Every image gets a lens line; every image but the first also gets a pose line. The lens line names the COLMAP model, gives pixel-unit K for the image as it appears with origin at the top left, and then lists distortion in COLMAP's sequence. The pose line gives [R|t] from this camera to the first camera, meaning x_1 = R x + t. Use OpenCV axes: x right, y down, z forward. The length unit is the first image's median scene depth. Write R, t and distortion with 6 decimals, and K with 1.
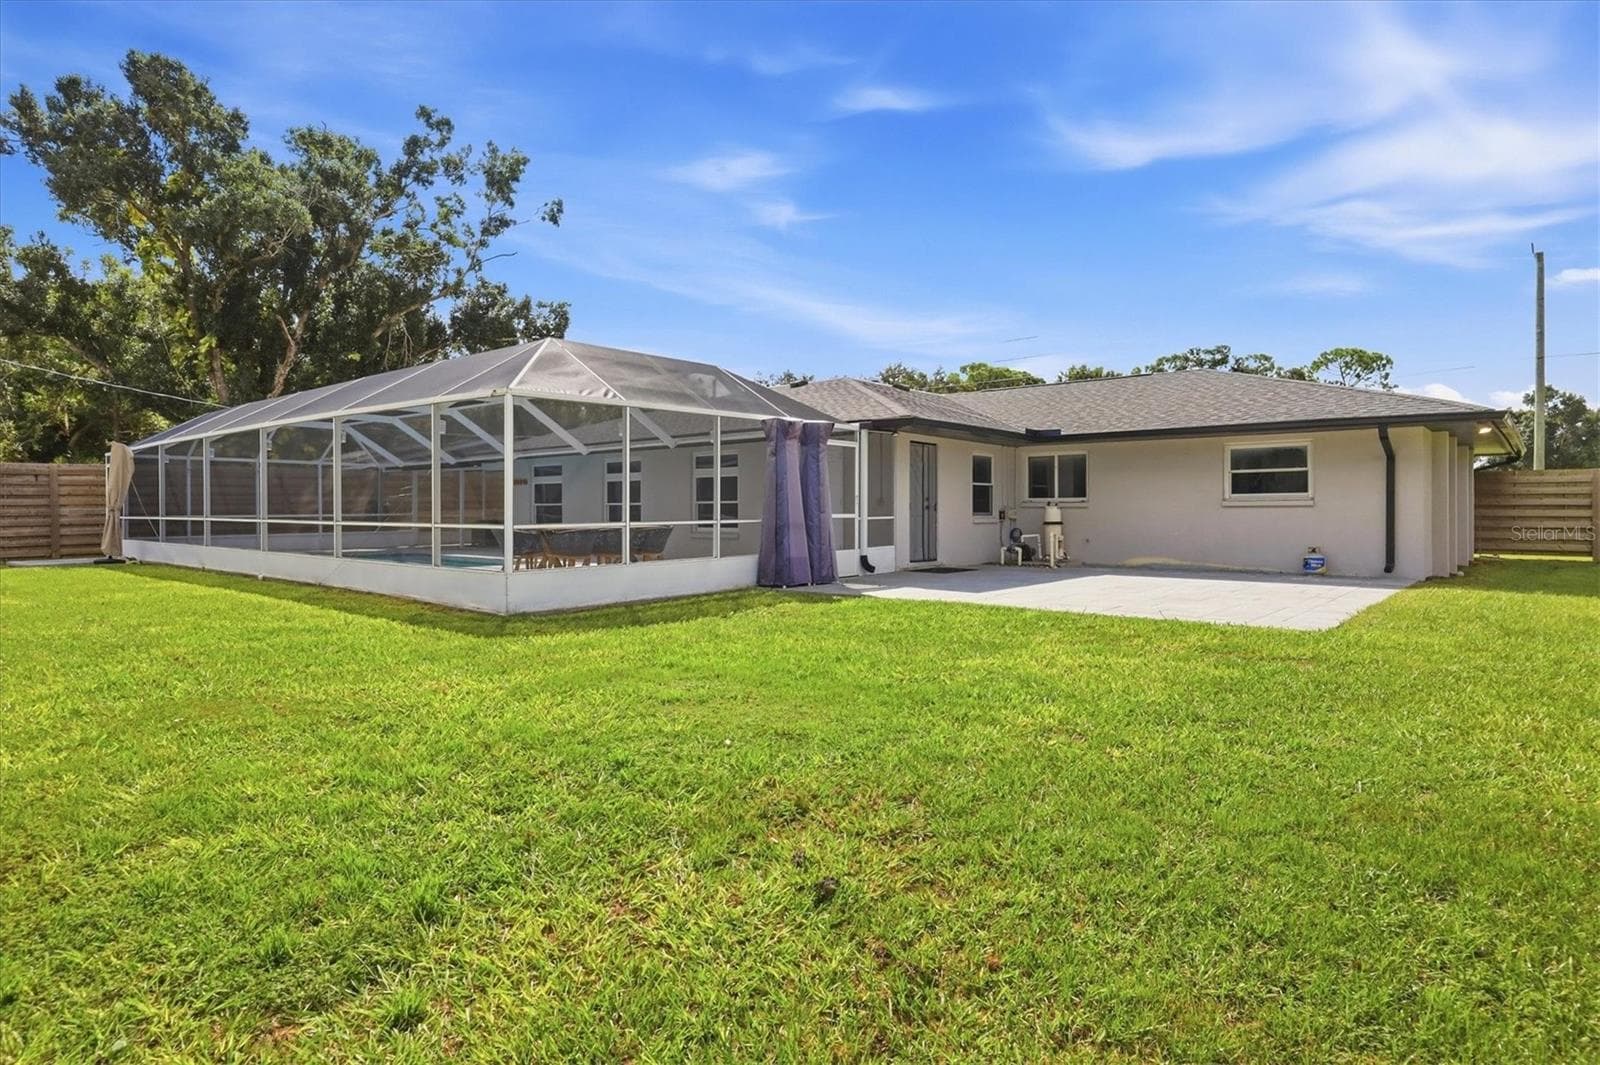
lens RADIAL K [[890.2, 0, 807.8], [0, 890.2, 522.0], [0, 0, 1]] dist [-0.003845, 0.000639]
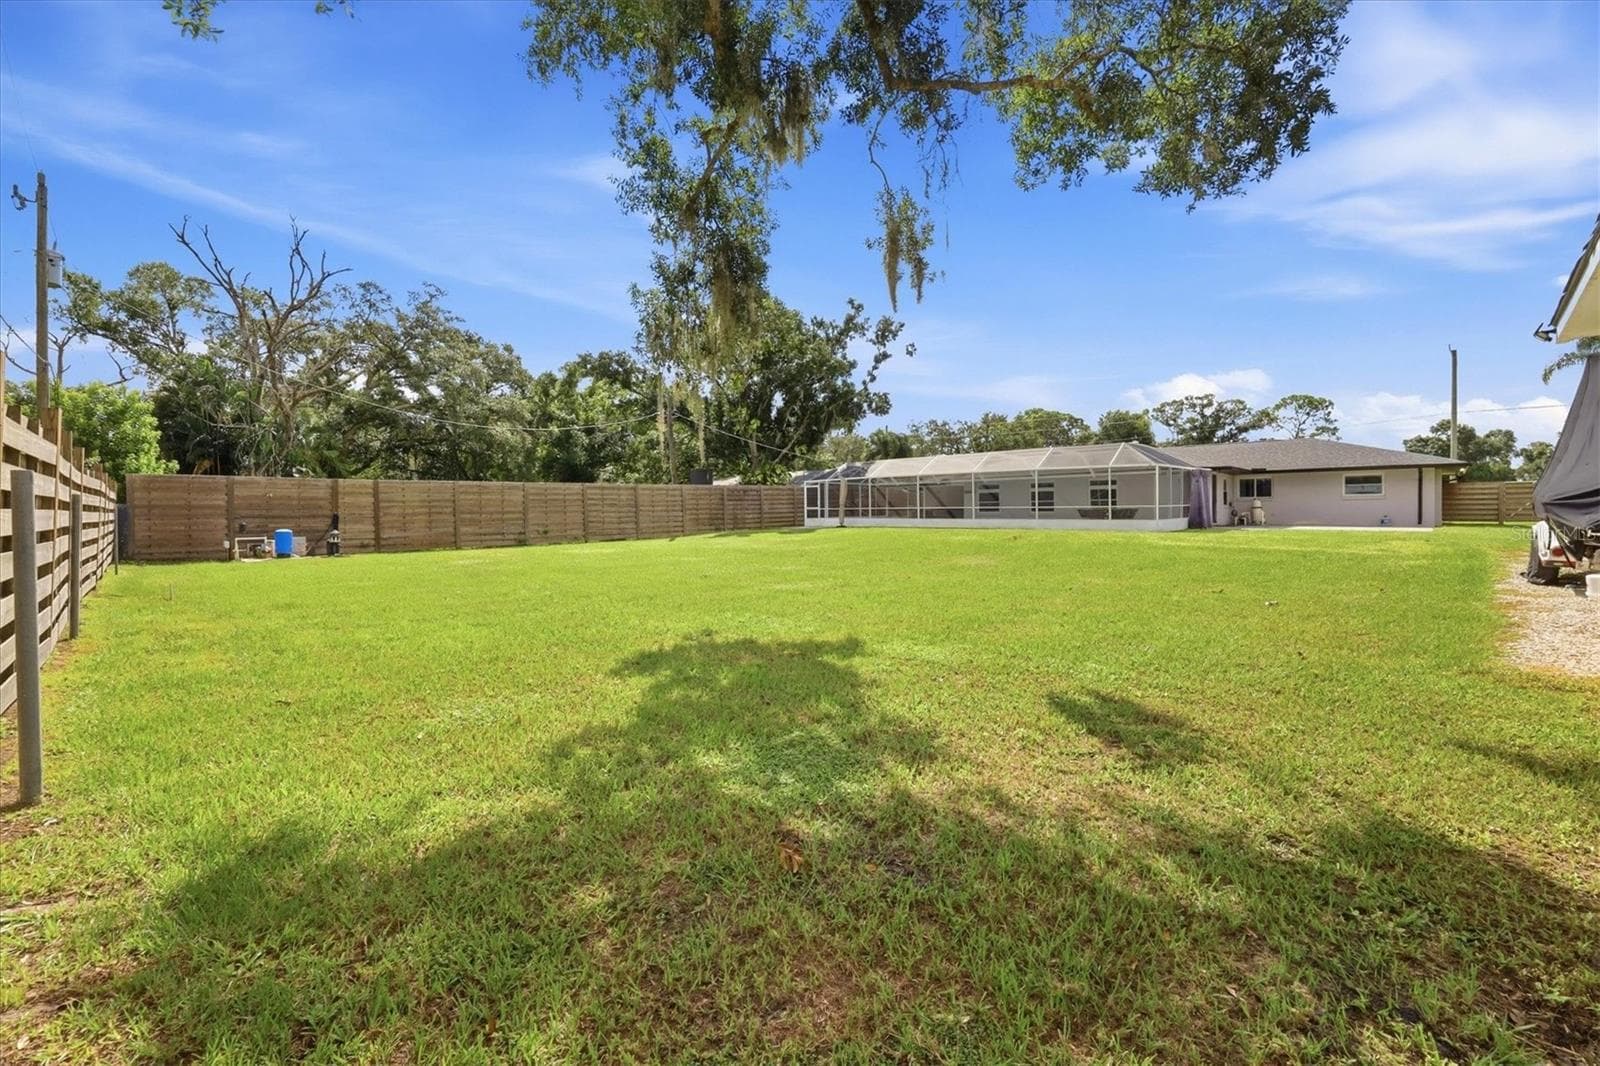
lens RADIAL K [[669.4, 0, 797.0], [0, 669.4, 521.8], [0, 0, 1]] dist [0.000244, -0.000109]
pose [[0.997910, -0.005250, -0.064404, -0.448614], [0.005494, 0.999978, 0.003605, 0.014811], [0.064384, -0.003952, 0.997917, -0.462010]]
